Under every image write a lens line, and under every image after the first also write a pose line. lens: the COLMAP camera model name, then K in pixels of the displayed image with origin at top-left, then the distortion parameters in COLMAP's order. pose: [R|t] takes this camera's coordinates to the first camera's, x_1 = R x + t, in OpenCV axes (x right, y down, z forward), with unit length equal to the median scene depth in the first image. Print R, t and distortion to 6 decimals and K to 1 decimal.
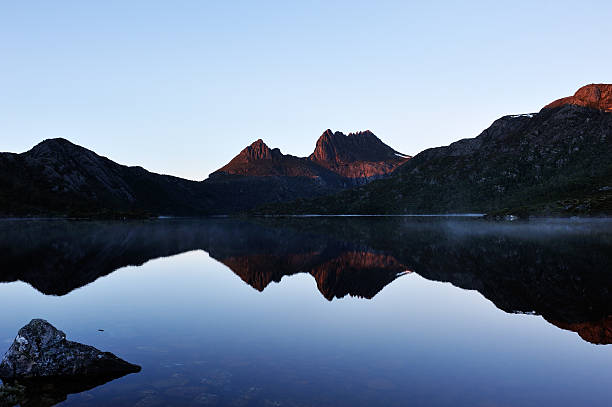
lens RADIAL K [[520.5, 0, 302.0], [0, 520.5, 203.5], [0, 0, 1]] dist [-0.036817, -0.004046]
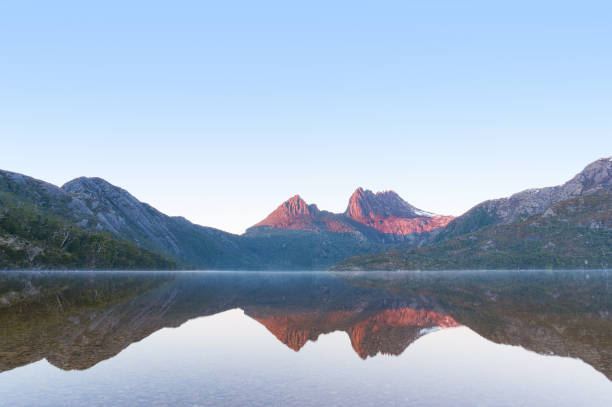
lens RADIAL K [[411.7, 0, 296.8], [0, 411.7, 202.2], [0, 0, 1]] dist [-0.025814, -0.004220]
pose [[0.999852, 0.007878, 0.015305, -0.094702], [-0.005579, 0.989448, -0.144779, 0.006555], [-0.016284, 0.144672, 0.989346, 0.211113]]
